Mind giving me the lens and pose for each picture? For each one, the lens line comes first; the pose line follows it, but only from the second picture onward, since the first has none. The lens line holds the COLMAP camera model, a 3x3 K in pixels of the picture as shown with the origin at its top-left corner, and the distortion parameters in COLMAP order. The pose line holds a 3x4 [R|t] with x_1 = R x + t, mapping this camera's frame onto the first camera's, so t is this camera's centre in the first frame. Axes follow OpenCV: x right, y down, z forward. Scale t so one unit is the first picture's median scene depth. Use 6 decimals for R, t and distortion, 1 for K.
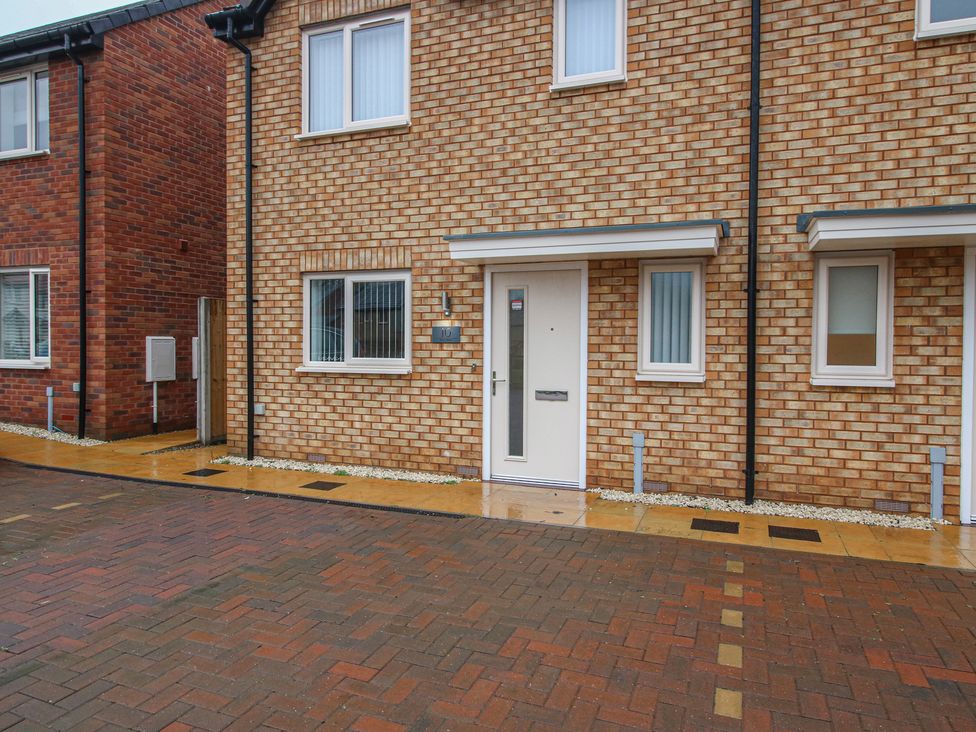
lens RADIAL K [[658.1, 0, 485.4], [0, 658.1, 359.0], [0, 0, 1]] dist [0.015427, -0.011956]
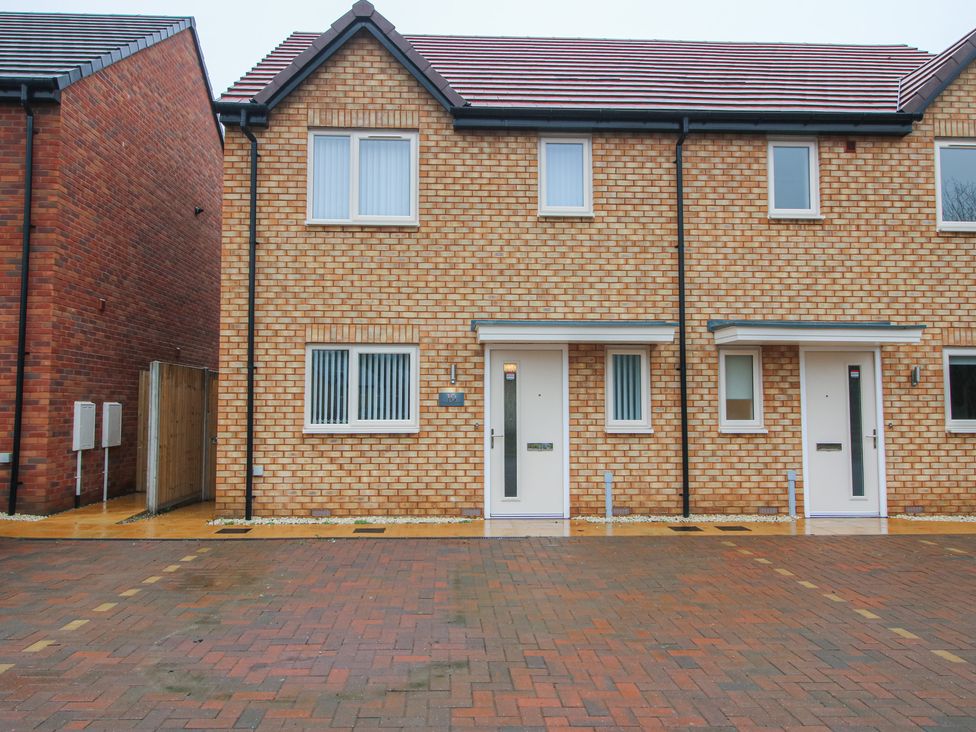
lens RADIAL K [[734.7, 0, 488.4], [0, 734.7, 365.9], [0, 0, 1]] dist [0.025522, -0.012505]
pose [[0.911551, 0.019211, 0.410739, -0.579869], [0.015204, 0.996650, -0.080357, 0.011660], [-0.410907, 0.079494, 0.908205, -0.271198]]
